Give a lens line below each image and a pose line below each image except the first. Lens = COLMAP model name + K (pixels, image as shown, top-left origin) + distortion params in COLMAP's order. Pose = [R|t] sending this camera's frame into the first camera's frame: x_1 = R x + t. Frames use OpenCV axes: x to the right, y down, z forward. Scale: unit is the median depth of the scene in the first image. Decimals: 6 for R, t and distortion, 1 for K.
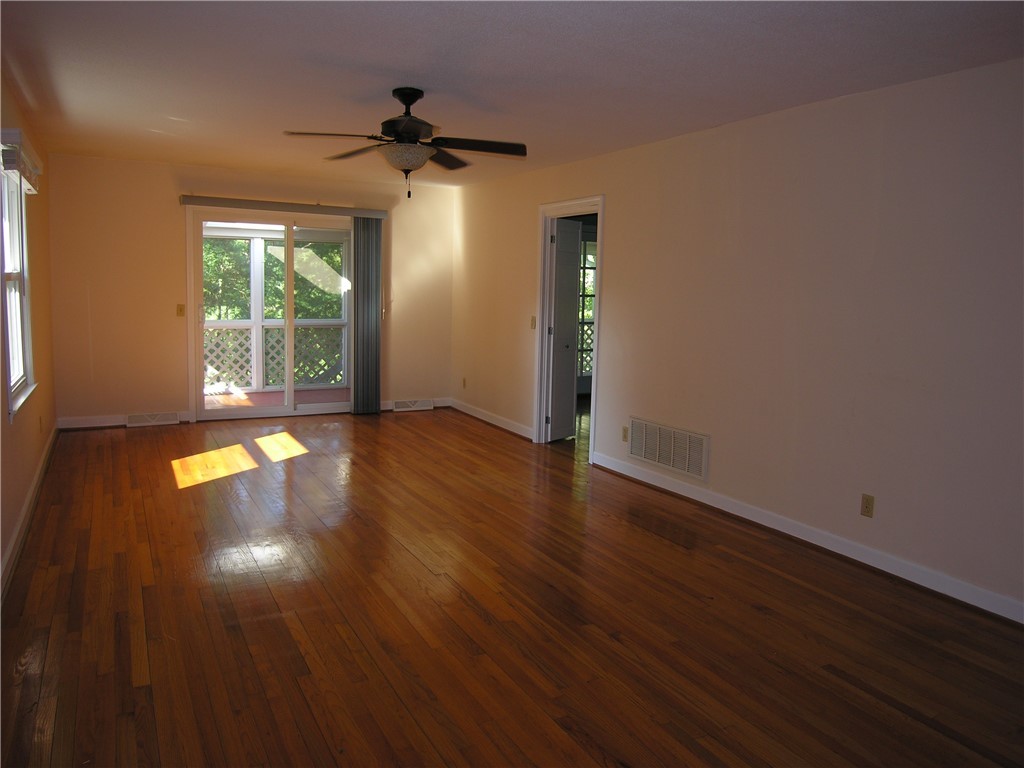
lens RADIAL K [[731.5, 0, 509.6], [0, 731.5, 360.9], [0, 0, 1]] dist [-0.061990, 0.001947]
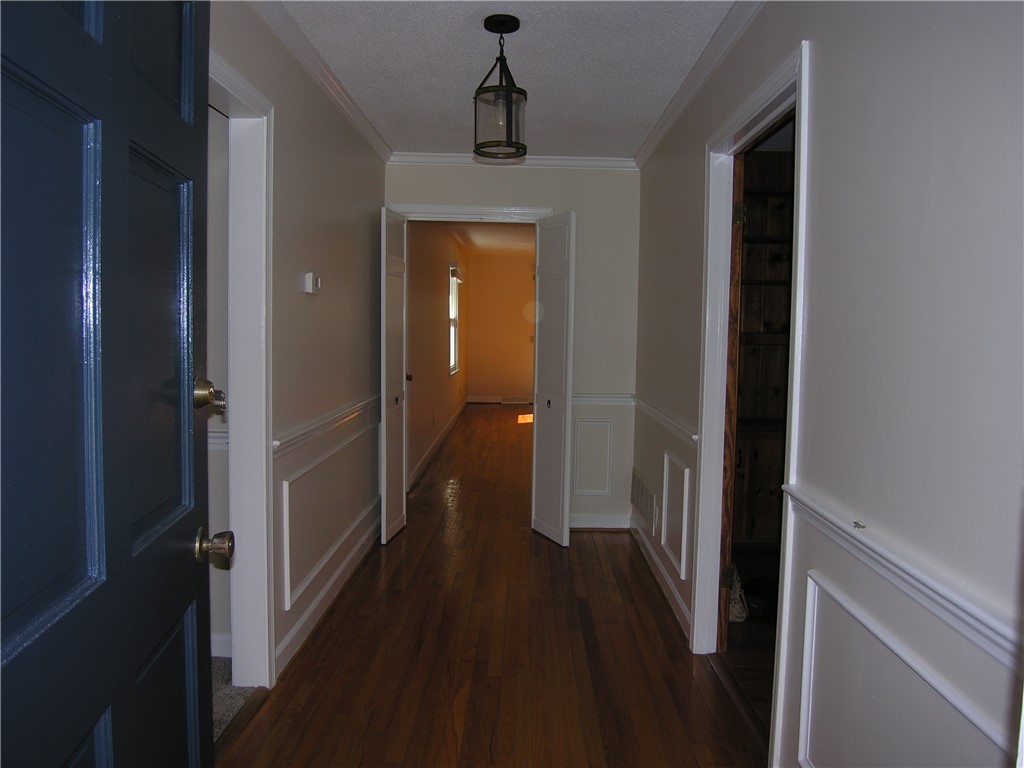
lens RADIAL K [[731.5, 0, 509.6], [0, 731.5, 360.9], [0, 0, 1]] dist [-0.061990, 0.001947]
pose [[0.868380, 0.017629, -0.495586, 0.594403], [-0.045165, 0.998026, -0.043638, 0.100100], [0.493838, 0.060277, 0.867462, -0.892351]]
